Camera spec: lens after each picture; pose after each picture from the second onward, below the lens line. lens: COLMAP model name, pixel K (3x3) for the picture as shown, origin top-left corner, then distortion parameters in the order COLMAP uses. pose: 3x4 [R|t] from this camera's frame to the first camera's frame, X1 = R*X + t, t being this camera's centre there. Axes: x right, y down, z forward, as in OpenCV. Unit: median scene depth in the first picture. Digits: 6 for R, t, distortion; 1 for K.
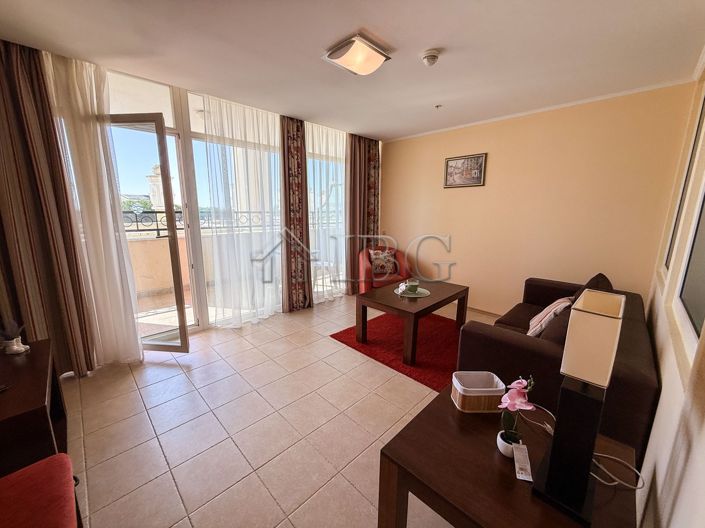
lens RADIAL K [[281.6, 0, 350.6], [0, 281.6, 264.2], [0, 0, 1]] dist [-0.002413, 0.000478]
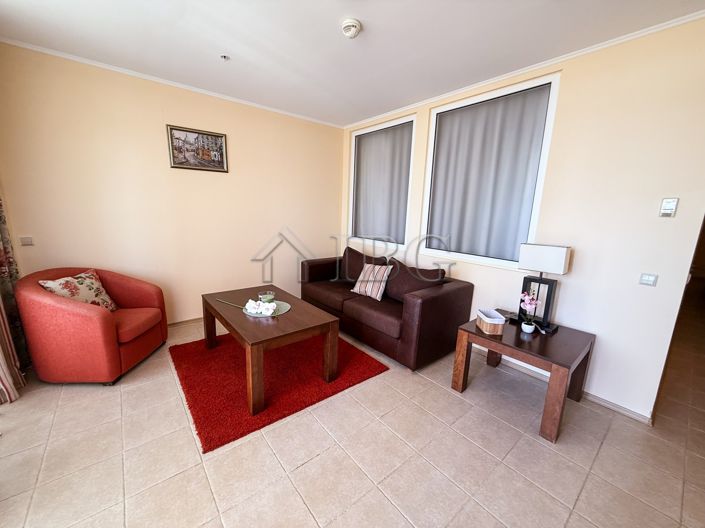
lens RADIAL K [[281.6, 0, 350.9], [0, 281.6, 266.3], [0, 0, 1]] dist [-0.002413, 0.000478]
pose [[0.091651, -0.203806, 0.974712, -0.393252], [0.161197, 0.968958, 0.187446, -0.096414], [-0.982657, 0.139941, 0.121659, 0.546133]]
